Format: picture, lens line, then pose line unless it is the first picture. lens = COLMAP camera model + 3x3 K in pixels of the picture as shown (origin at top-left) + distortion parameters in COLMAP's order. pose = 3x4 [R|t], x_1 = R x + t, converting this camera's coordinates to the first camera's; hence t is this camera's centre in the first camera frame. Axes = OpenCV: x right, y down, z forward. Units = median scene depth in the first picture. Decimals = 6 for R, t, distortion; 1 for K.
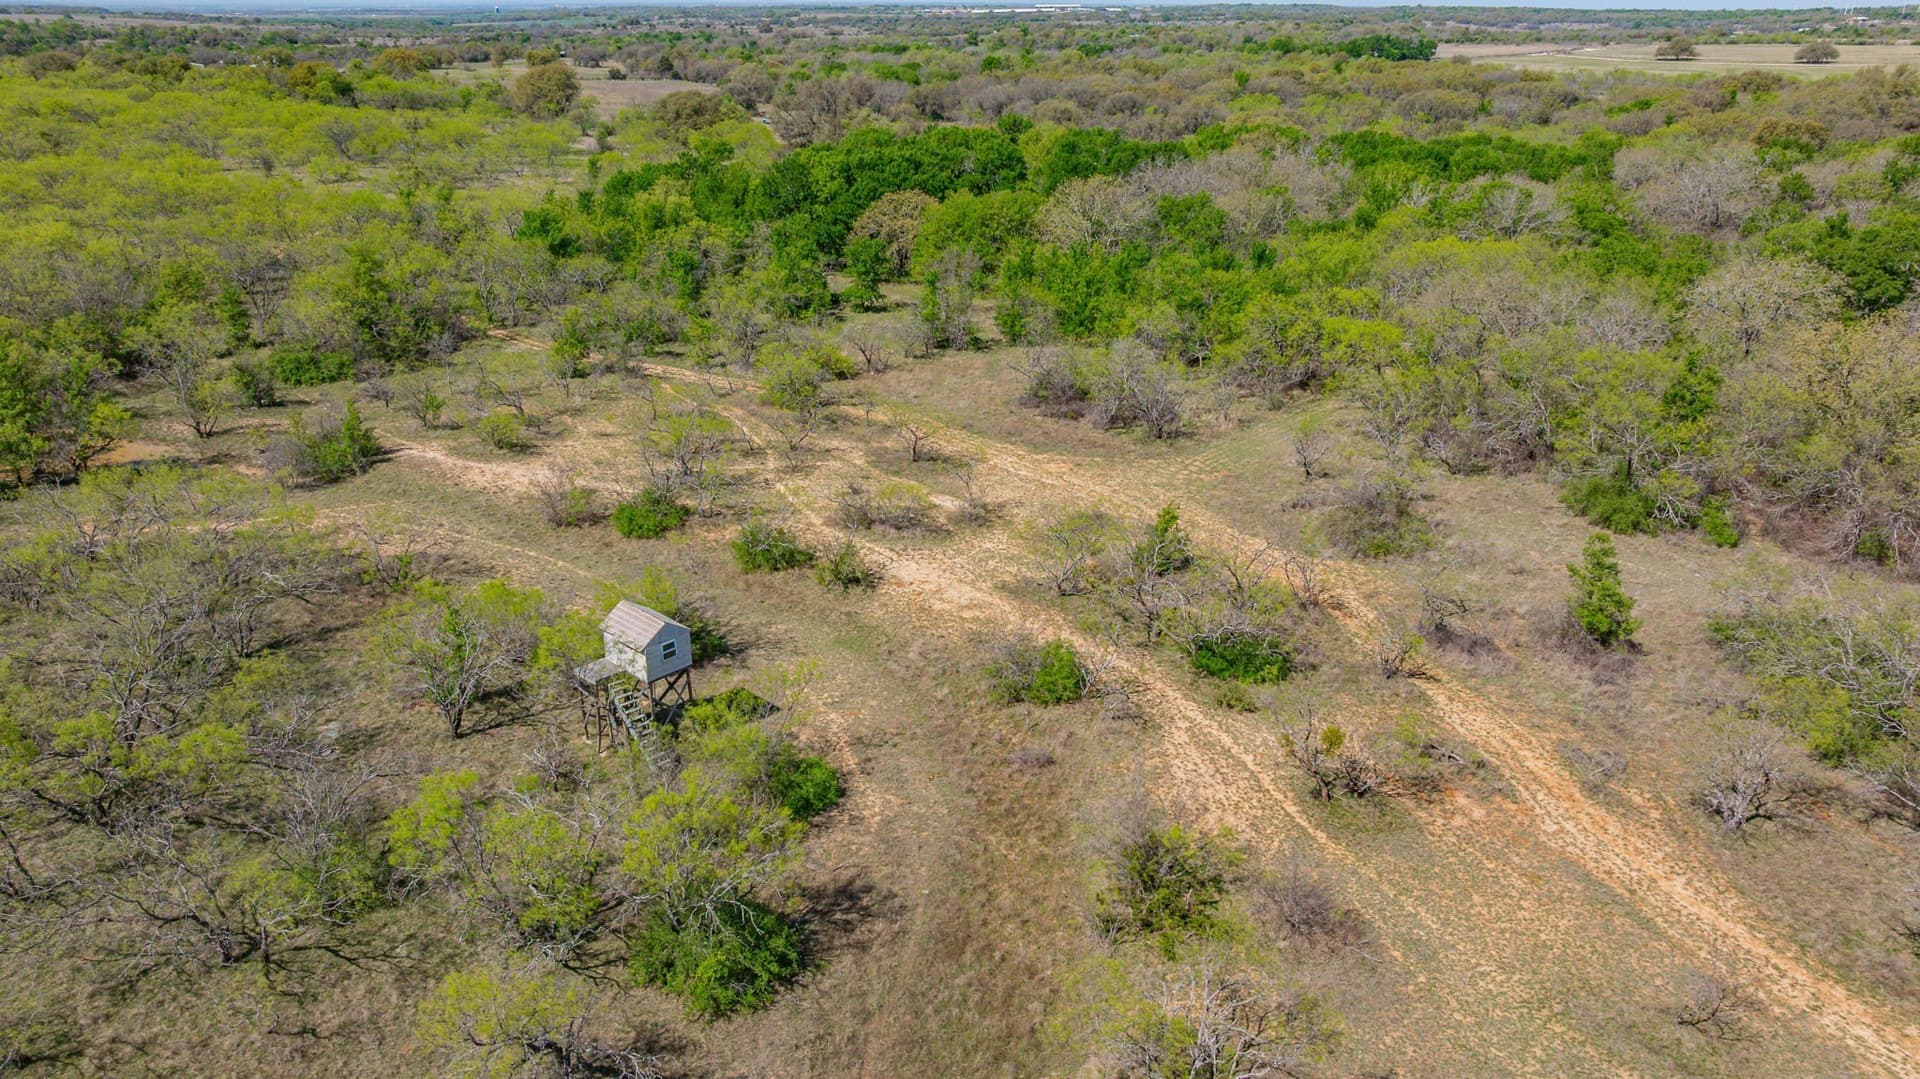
lens RADIAL K [[1351.1, 0, 960.0], [0, 1351.1, 539.5], [0, 0, 1]] dist [-0.017551, -0.002499]
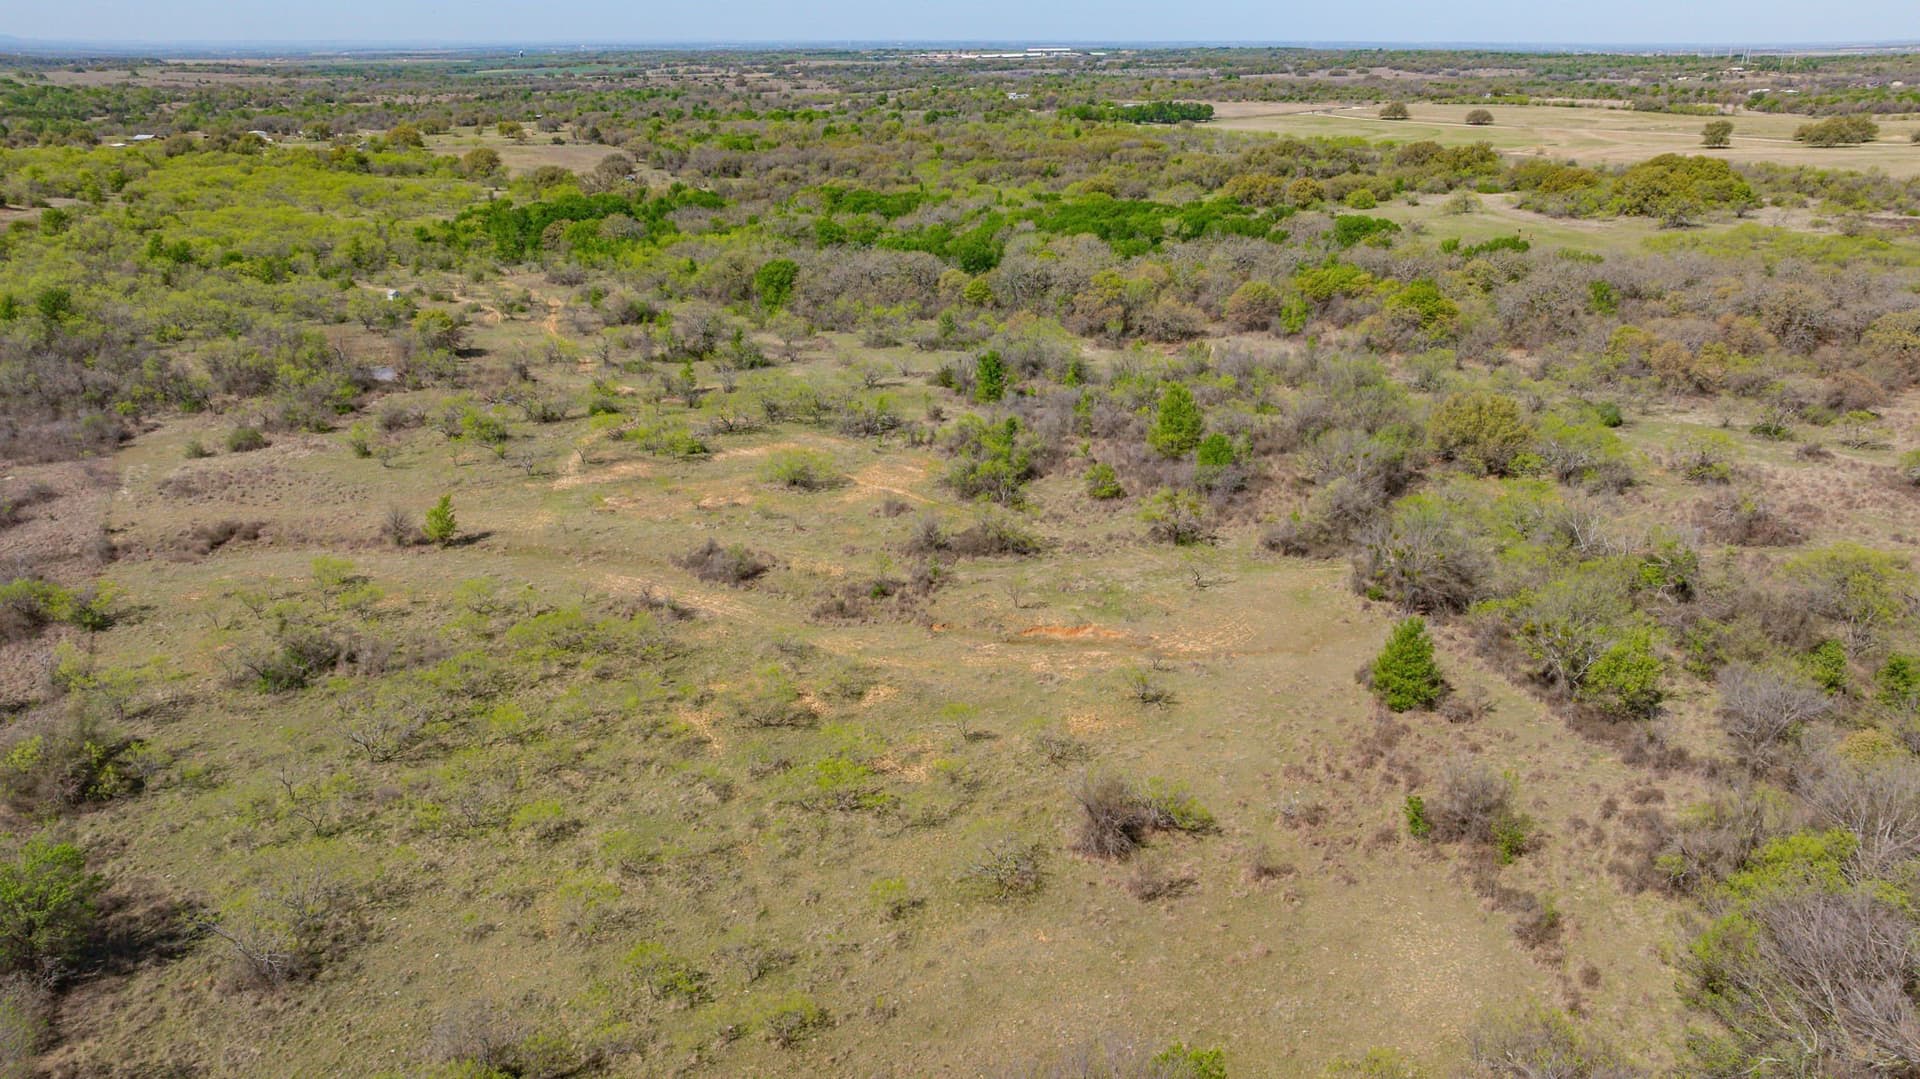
lens RADIAL K [[1351.1, 0, 960.0], [0, 1351.1, 539.5], [0, 0, 1]] dist [-0.017551, -0.002499]
pose [[0.999831, 0.000893, -0.018367, 0.476642], [-0.001322, 0.999726, -0.023389, 0.259650], [0.018341, 0.023409, 0.999558, -0.974549]]
